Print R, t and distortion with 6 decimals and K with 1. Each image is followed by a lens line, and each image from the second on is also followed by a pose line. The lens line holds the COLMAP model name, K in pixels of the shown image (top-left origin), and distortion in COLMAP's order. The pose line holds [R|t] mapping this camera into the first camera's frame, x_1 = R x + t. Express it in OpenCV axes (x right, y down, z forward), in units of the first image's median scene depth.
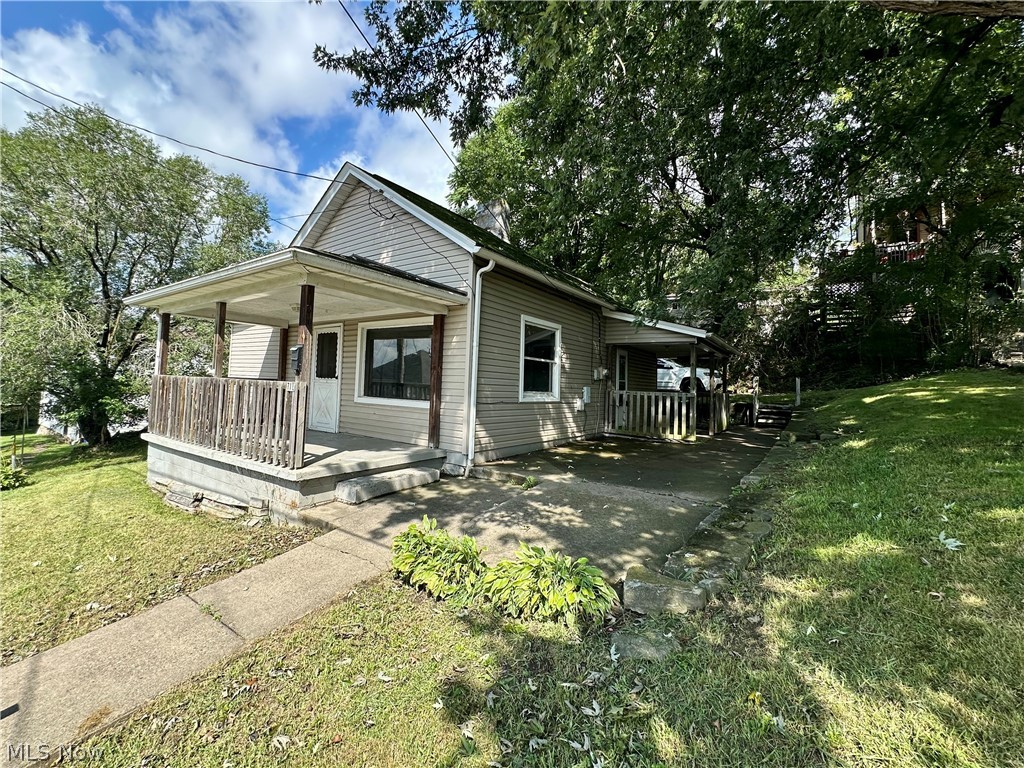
lens RADIAL K [[409.7, 0, 513.4], [0, 409.7, 383.0], [0, 0, 1]] dist [-0.003354, 0.000453]
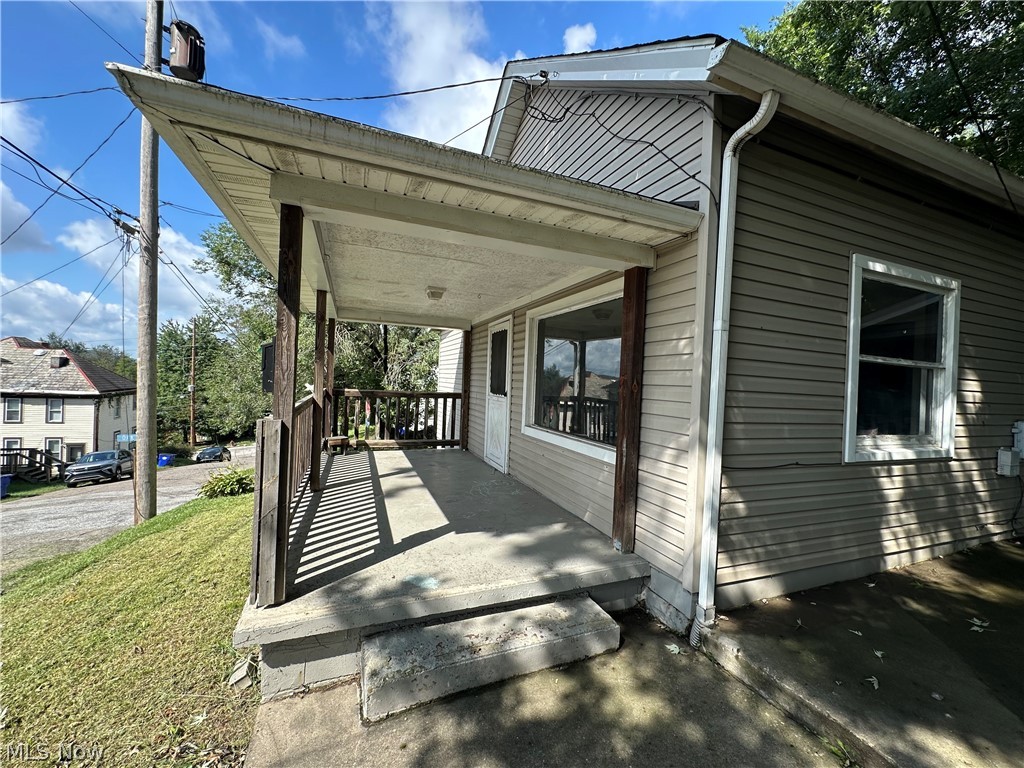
lens RADIAL K [[409.7, 0, 513.4], [0, 409.7, 383.0], [0, 0, 1]] dist [-0.003354, 0.000453]
pose [[0.813036, 0.006574, -0.582176, -0.018860], [-0.017913, 0.999745, -0.013726, -0.024137], [0.581937, 0.021589, 0.812947, 0.465835]]
